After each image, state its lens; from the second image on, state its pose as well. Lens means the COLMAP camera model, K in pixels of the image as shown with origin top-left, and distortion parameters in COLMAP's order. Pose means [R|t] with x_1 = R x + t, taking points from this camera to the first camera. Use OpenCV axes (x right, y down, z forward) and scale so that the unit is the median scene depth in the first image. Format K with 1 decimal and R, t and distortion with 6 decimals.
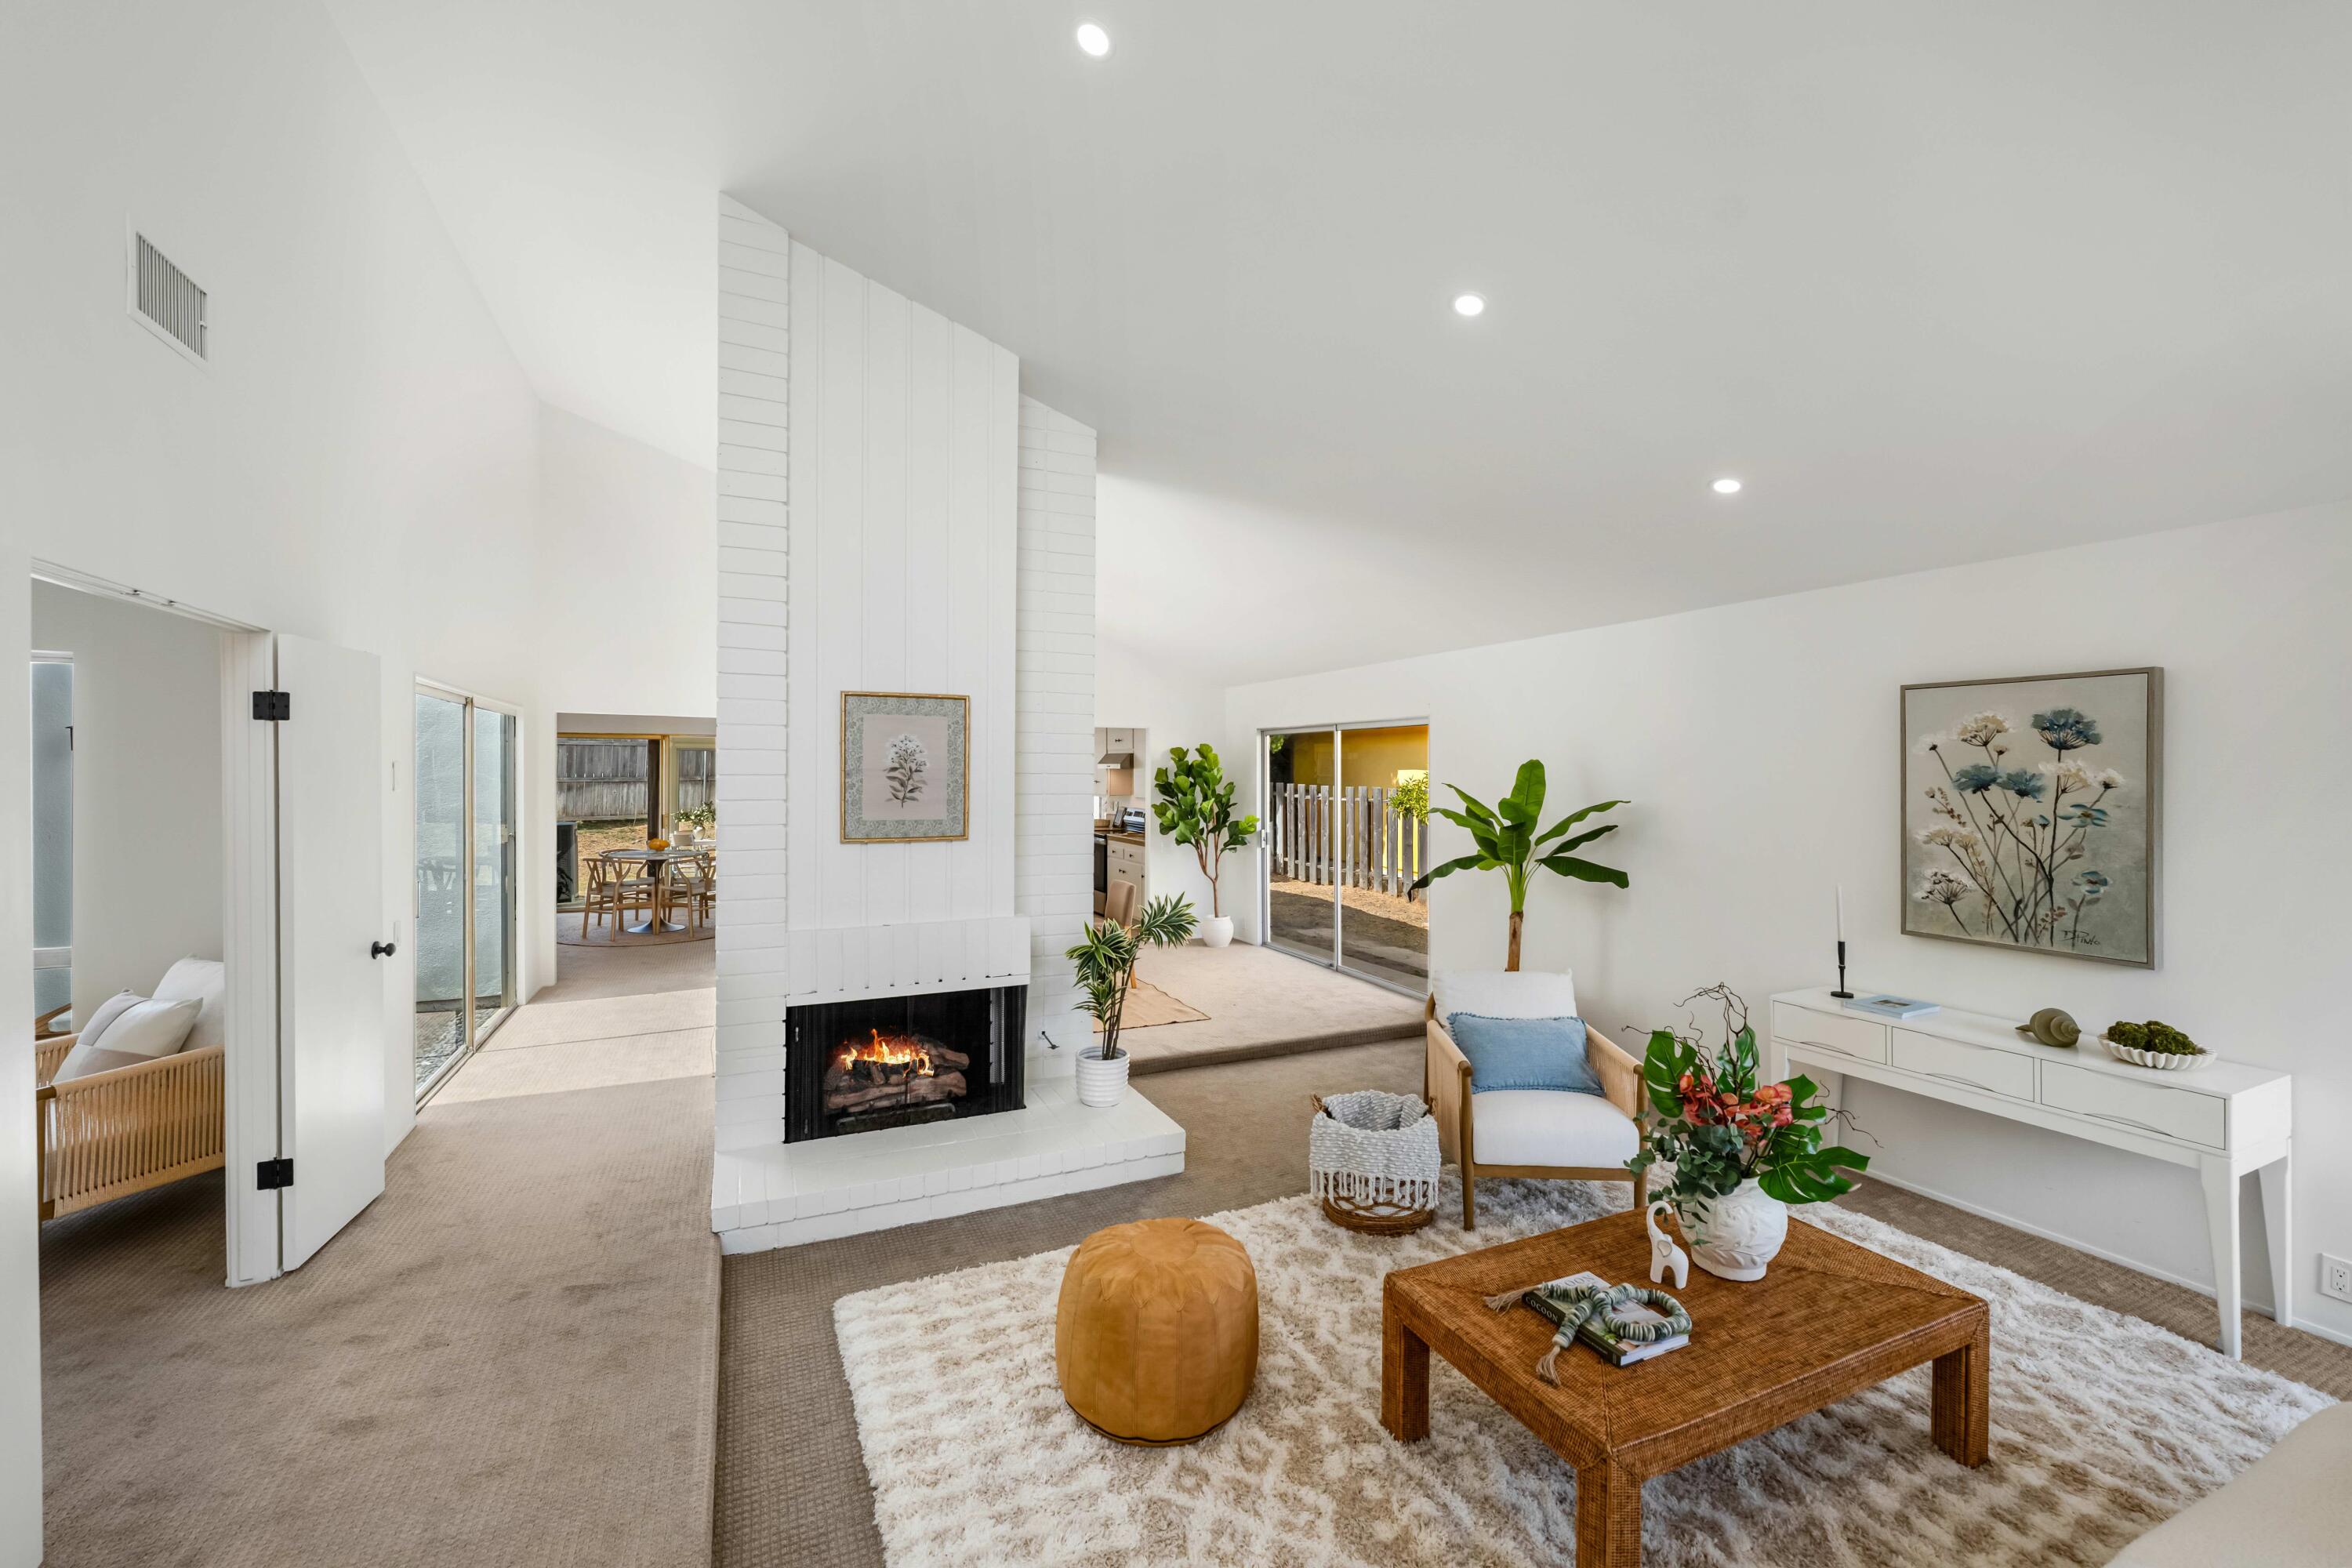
lens RADIAL K [[954.7, 0, 1189.4], [0, 954.7, 779.2], [0, 0, 1]] dist [0.001593, 0.000056]
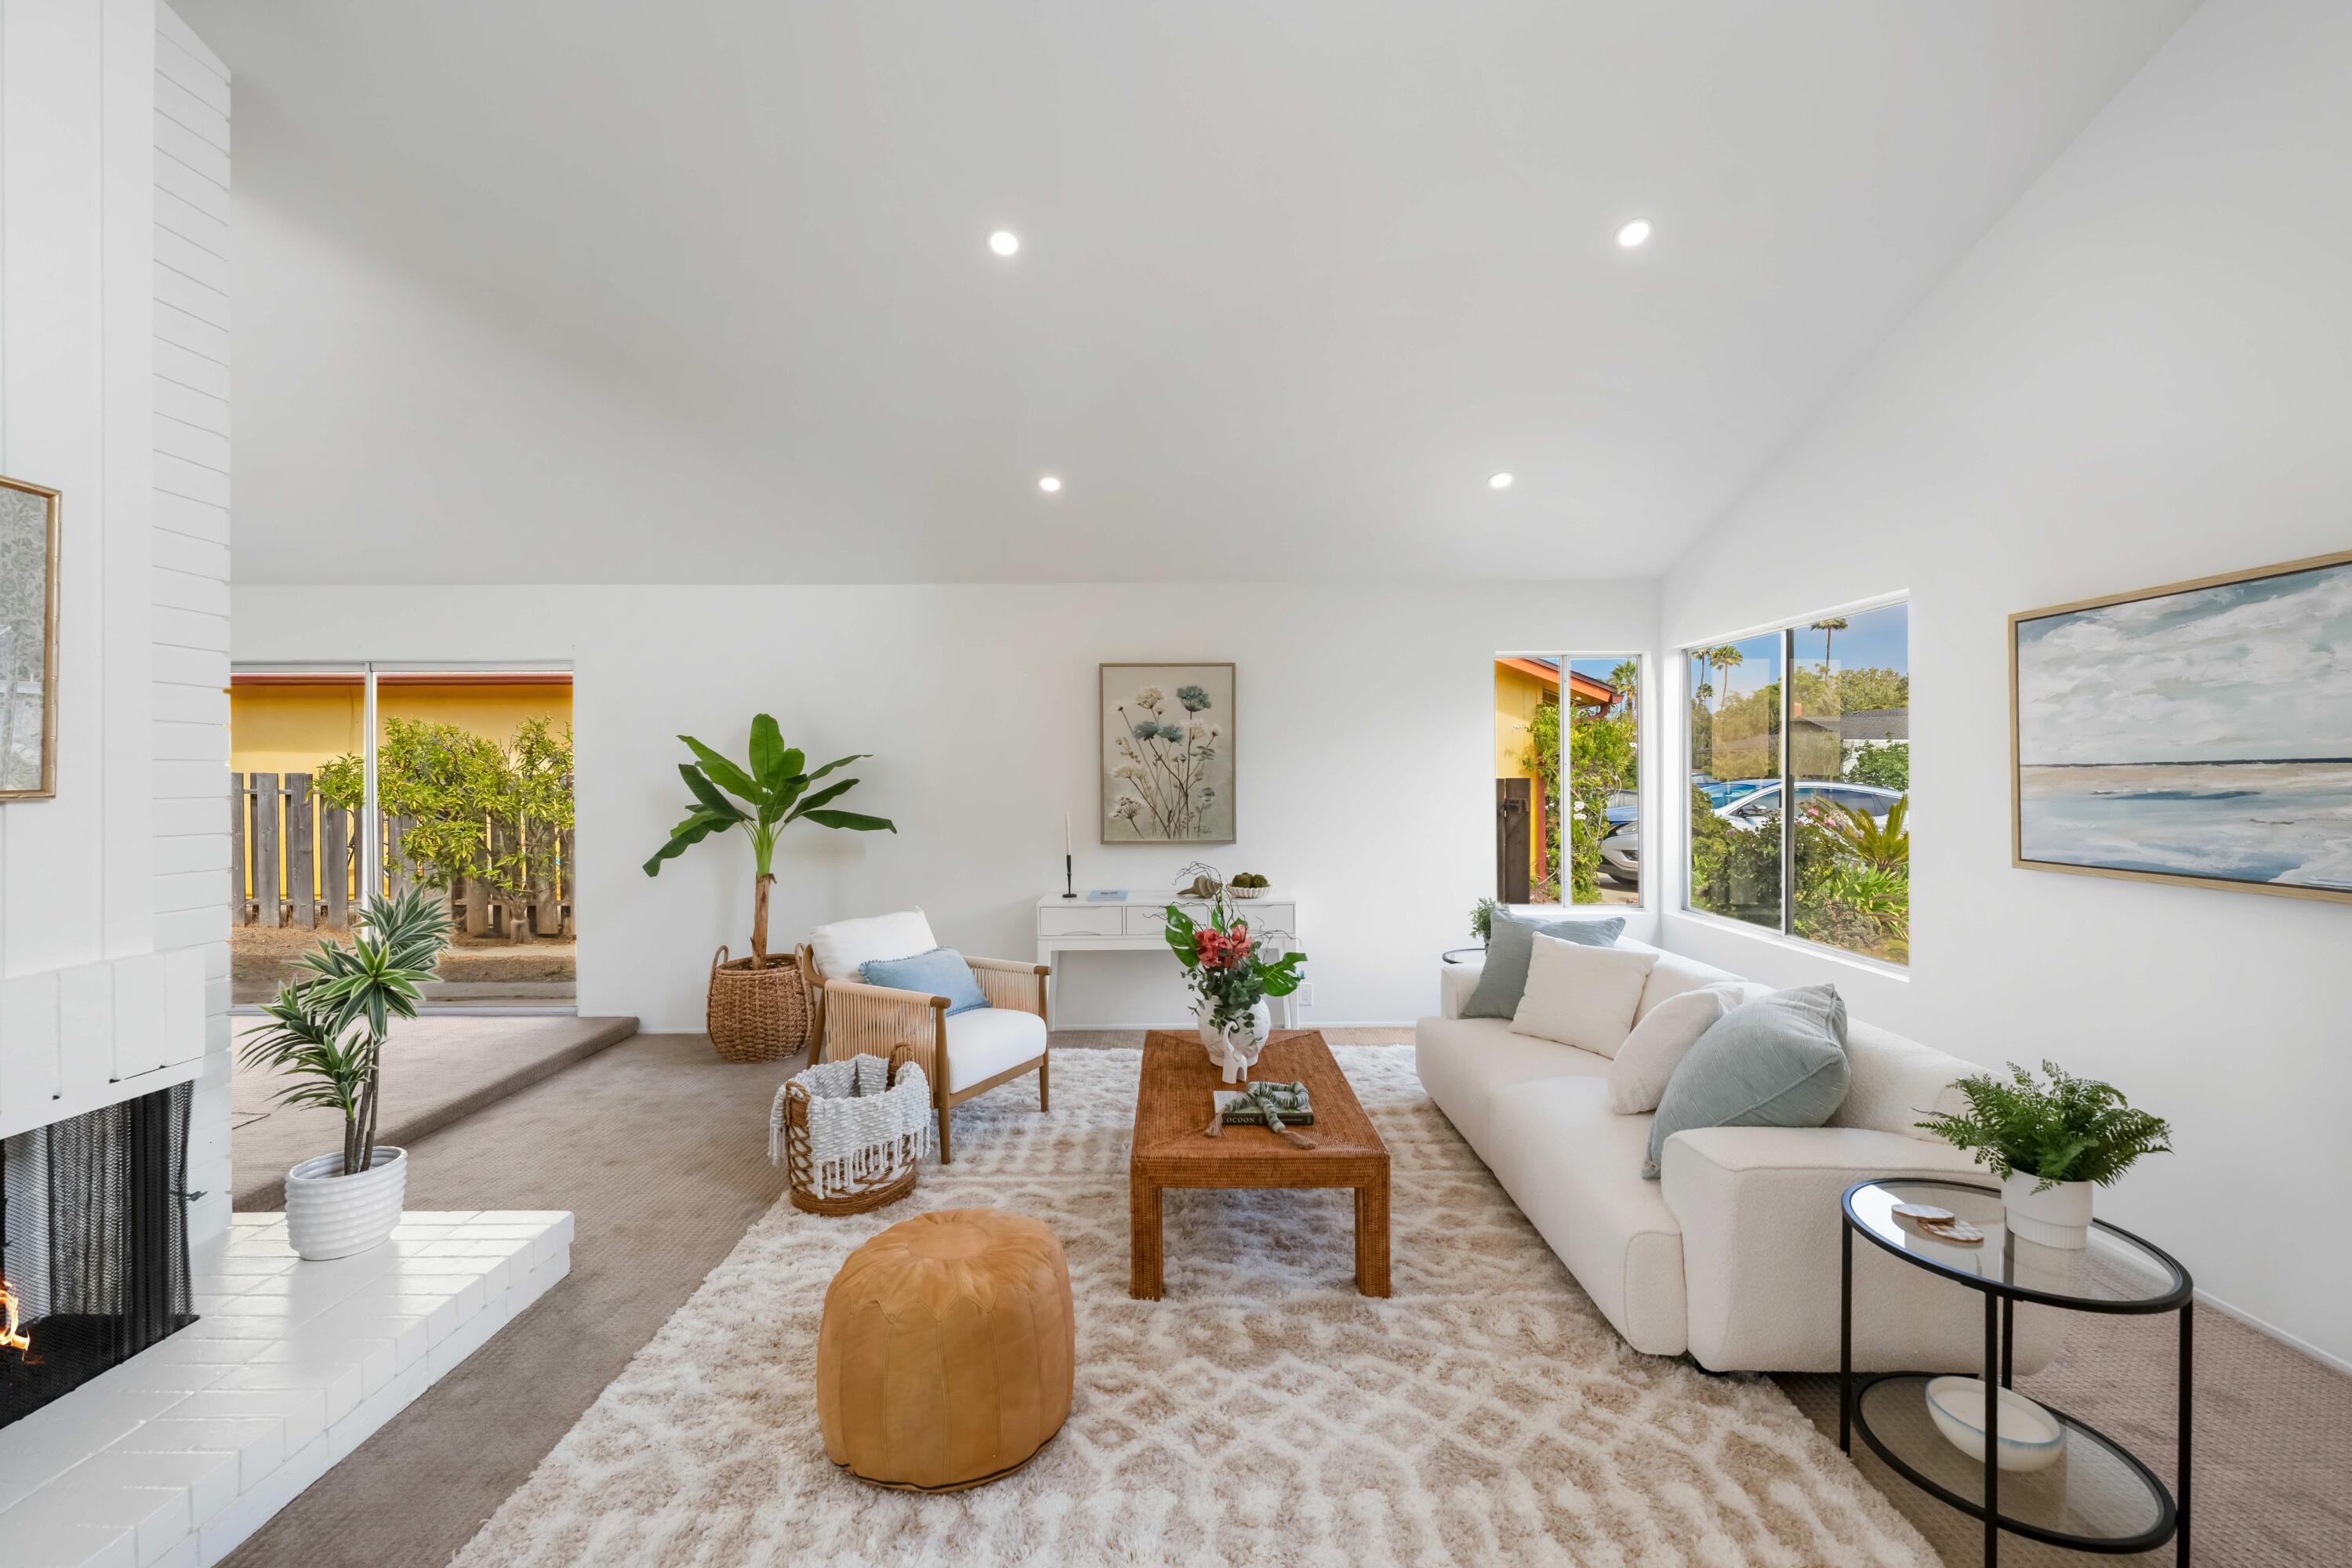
lens RADIAL K [[954.7, 0, 1189.4], [0, 954.7, 779.2], [0, 0, 1]] dist [0.001593, 0.000056]
pose [[0.412575, -0.011873, 0.910846, -0.496042], [0.014022, 0.999879, 0.006682, 0.066991], [-0.910816, 0.010015, 0.412692, 0.347784]]
